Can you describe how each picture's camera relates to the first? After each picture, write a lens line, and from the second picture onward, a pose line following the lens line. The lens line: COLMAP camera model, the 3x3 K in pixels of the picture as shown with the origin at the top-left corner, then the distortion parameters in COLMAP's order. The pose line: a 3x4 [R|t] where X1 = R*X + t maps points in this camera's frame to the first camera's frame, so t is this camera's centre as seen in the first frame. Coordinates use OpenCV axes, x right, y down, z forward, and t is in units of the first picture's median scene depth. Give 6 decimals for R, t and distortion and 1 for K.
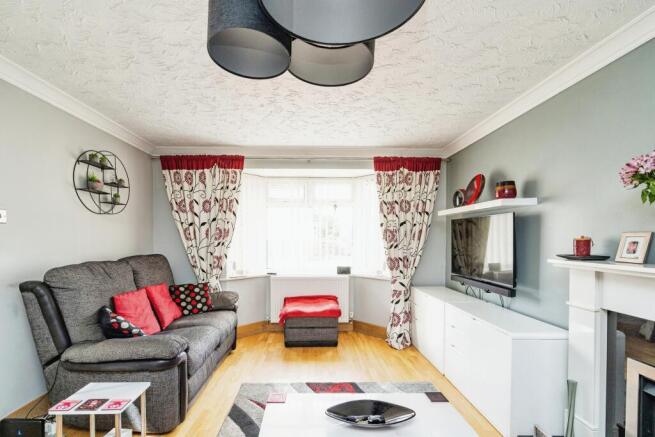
lens RADIAL K [[299.7, 0, 315.0], [0, 299.7, 246.4], [0, 0, 1]] dist [-0.011357, 0.001203]
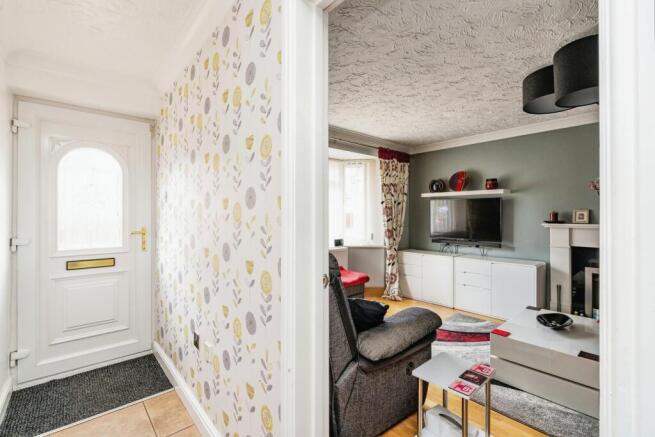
lens RADIAL K [[299.7, 0, 320.6], [0, 299.7, 215.2], [0, 0, 1]] dist [-0.011357, 0.001203]
pose [[0.764620, -0.004582, 0.644465, -0.772148], [0.021504, 0.999599, -0.018406, -0.002631], [-0.644123, 0.027932, 0.764412, 0.231525]]
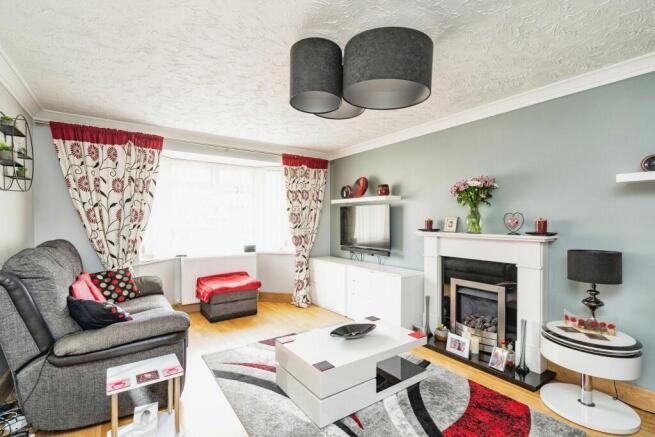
lens RADIAL K [[299.7, 0, 321.9], [0, 299.7, 223.3], [0, 0, 1]] dist [-0.011357, 0.001203]
pose [[0.834537, -0.007220, 0.550904, -0.345471], [0.016628, 0.999789, -0.012085, 0.002897], [-0.550700, 0.019246, 0.834481, -0.102787]]
